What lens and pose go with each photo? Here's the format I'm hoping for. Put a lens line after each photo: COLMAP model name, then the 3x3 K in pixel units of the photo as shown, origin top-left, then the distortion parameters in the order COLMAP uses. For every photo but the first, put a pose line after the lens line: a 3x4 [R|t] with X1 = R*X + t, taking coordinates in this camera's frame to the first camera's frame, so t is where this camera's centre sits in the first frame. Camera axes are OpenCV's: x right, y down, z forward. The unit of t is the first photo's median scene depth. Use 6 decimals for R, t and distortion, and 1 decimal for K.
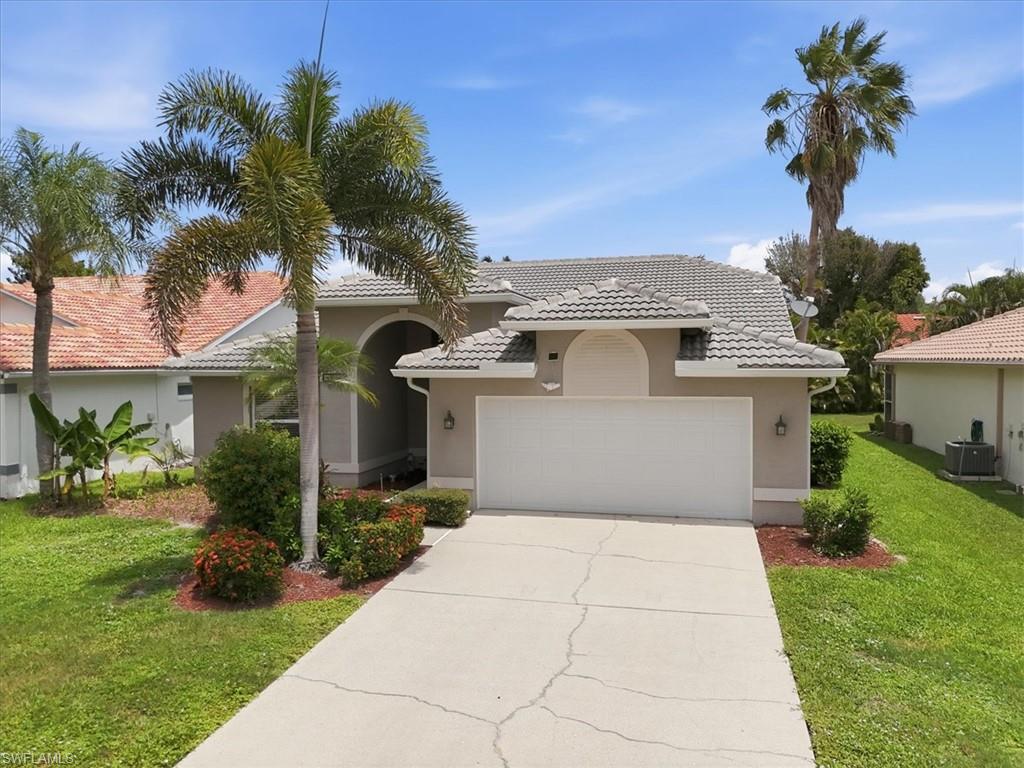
lens RADIAL K [[770.1, 0, 516.5], [0, 770.1, 380.6], [0, 0, 1]] dist [0.031488, -0.011896]
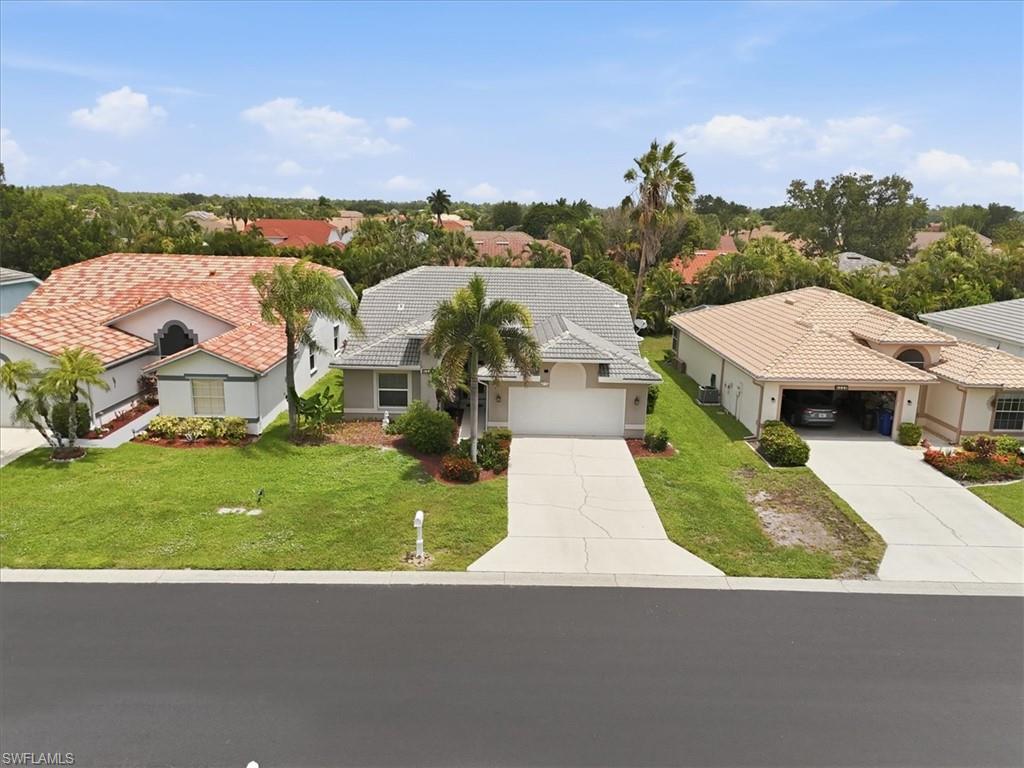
lens RADIAL K [[770.1, 0, 516.5], [0, 770.1, 380.6], [0, 0, 1]] dist [0.031488, -0.011896]
pose [[0.968777, -0.025423, 0.246626, -0.665409], [-0.021777, 0.982159, 0.186786, -0.473674], [-0.246975, -0.186325, 0.950940, -1.297315]]
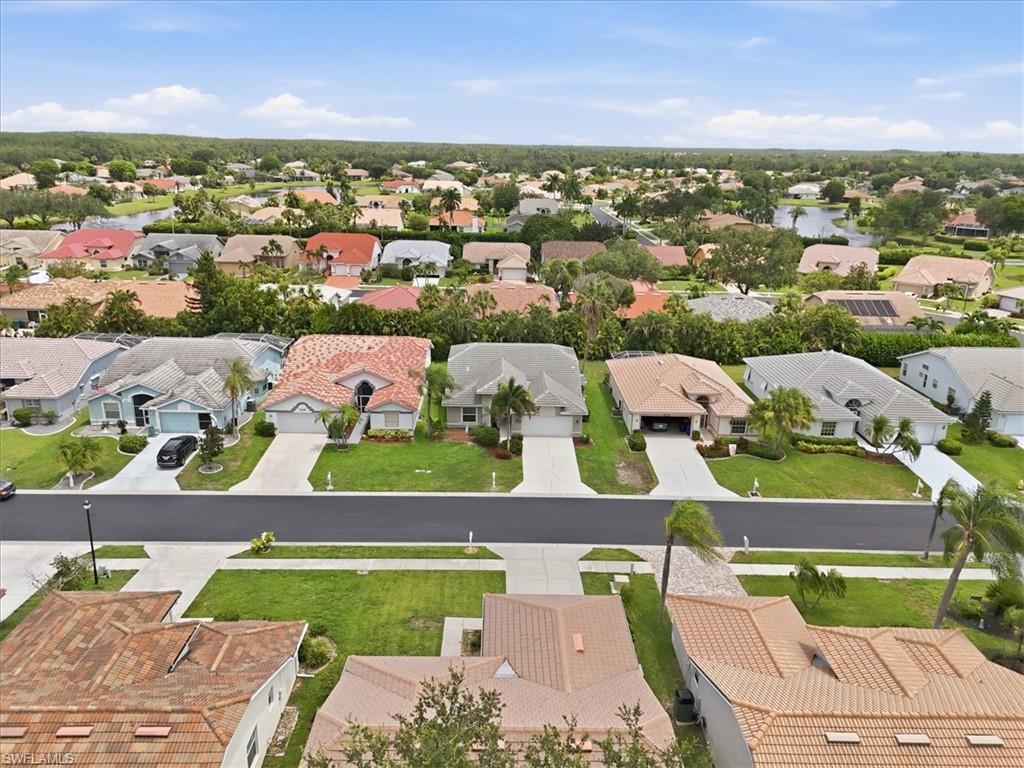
lens RADIAL K [[770.1, 0, 516.5], [0, 770.1, 380.6], [0, 0, 1]] dist [0.031488, -0.011896]
pose [[0.967322, -0.045791, 0.249381, -1.559043], [-0.022738, 0.963927, 0.265194, -1.800294], [-0.252529, -0.262198, 0.931387, -4.280251]]
